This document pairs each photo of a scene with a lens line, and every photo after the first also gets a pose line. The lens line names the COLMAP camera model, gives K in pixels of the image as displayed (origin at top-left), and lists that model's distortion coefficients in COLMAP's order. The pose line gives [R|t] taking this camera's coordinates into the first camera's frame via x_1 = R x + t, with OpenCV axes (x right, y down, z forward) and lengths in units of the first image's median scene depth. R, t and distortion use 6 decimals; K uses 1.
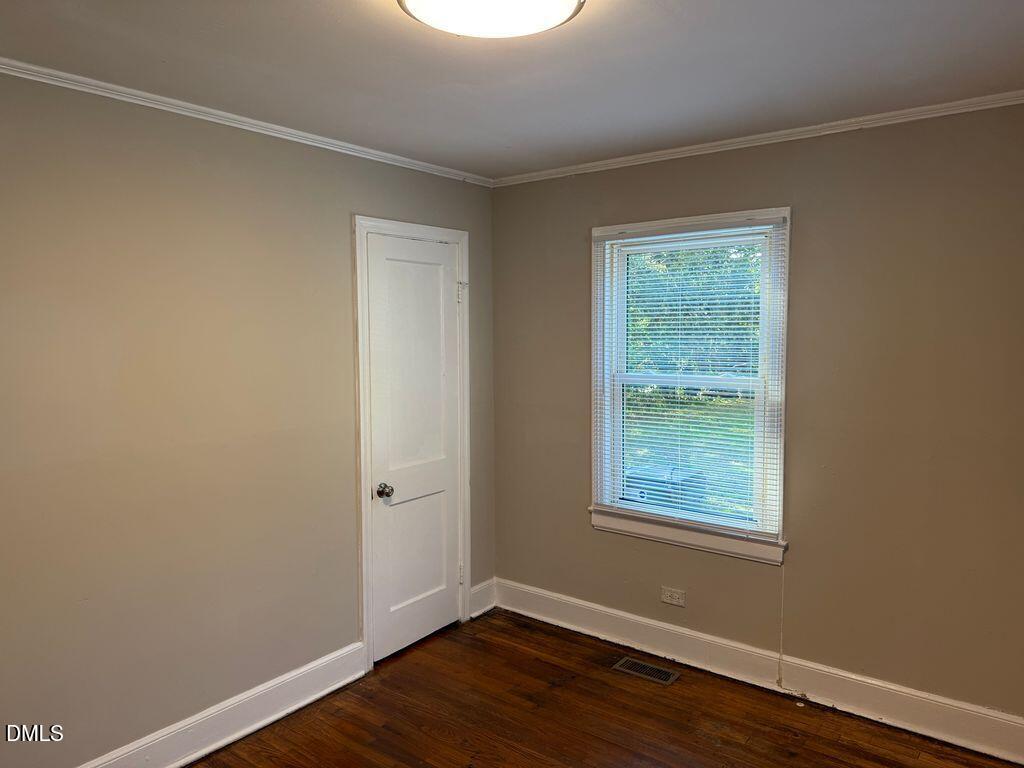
lens RADIAL K [[733.1, 0, 511.3], [0, 733.1, 386.0], [0, 0, 1]] dist [0.068003, -0.009432]
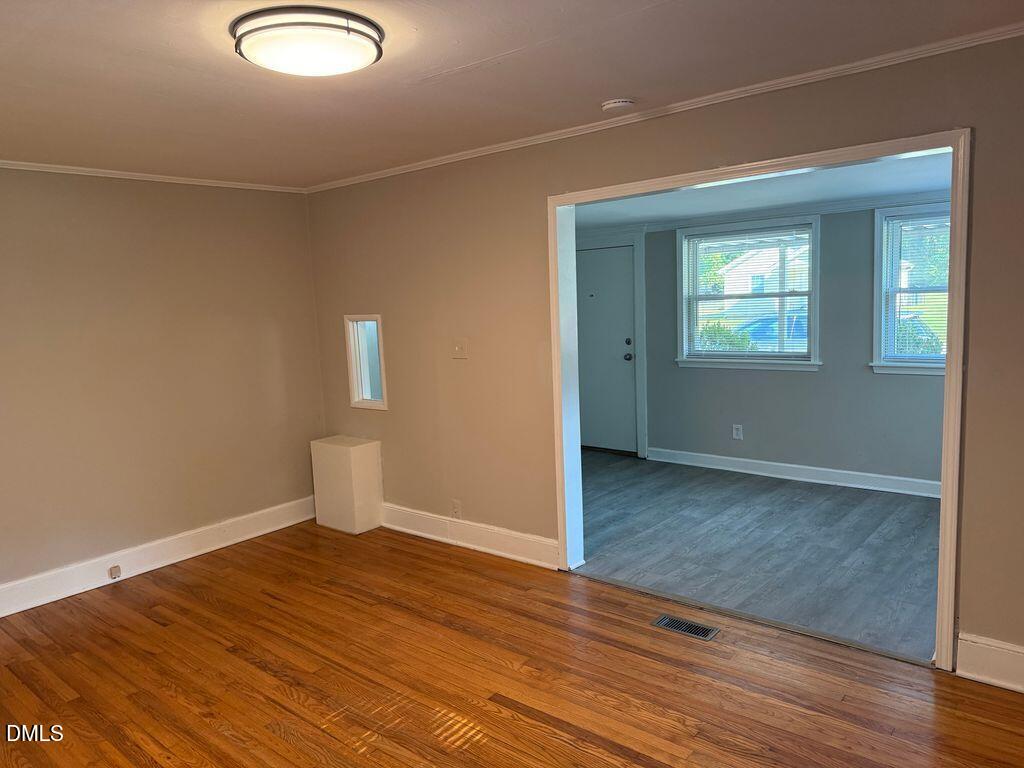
lens RADIAL K [[733.1, 0, 509.6], [0, 733.1, 381.1], [0, 0, 1]] dist [0.068003, -0.009432]
pose [[0.997459, -0.043365, -0.056520, 0.302953], [0.045744, 0.998091, 0.041499, 0.018158], [0.054612, -0.043979, 0.997539, -0.230089]]
